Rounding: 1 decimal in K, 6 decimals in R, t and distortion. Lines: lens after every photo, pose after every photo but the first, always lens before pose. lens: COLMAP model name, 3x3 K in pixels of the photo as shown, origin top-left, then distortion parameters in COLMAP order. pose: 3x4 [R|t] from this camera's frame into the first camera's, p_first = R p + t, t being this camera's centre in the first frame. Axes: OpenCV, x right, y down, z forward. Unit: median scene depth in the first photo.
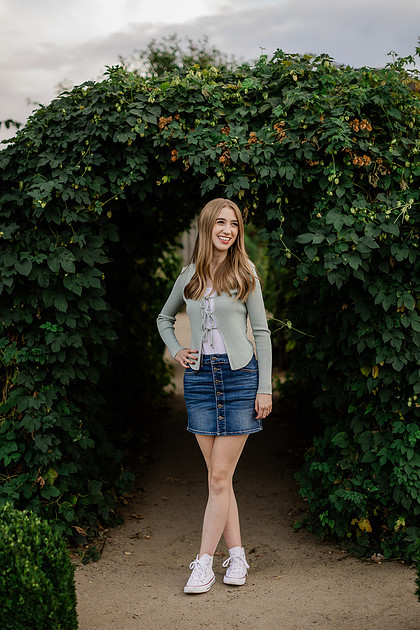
lens RADIAL K [[957.6, 0, 205.6], [0, 957.6, 317.6], [0, 0, 1]] dist [0.079436, 0.000000]
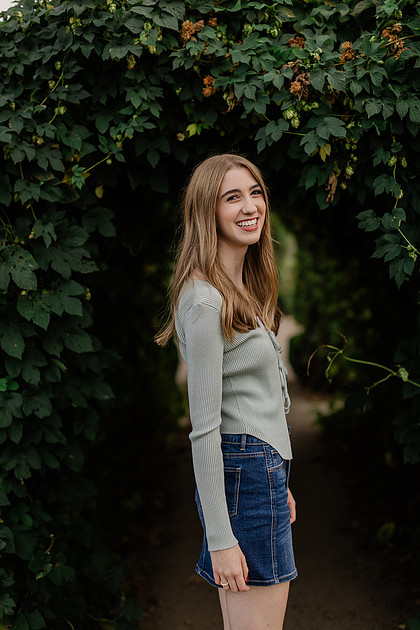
lens RADIAL K [[957.6, 0, 212.5], [0, 957.6, 311.7], [0, 0, 1]] dist [0.079436, 0.000000]
pose [[0.999977, -0.004488, -0.005157, -0.027732], [0.004433, 0.999934, -0.010607, -0.026660], [0.005205, 0.010584, 0.999930, 0.420575]]
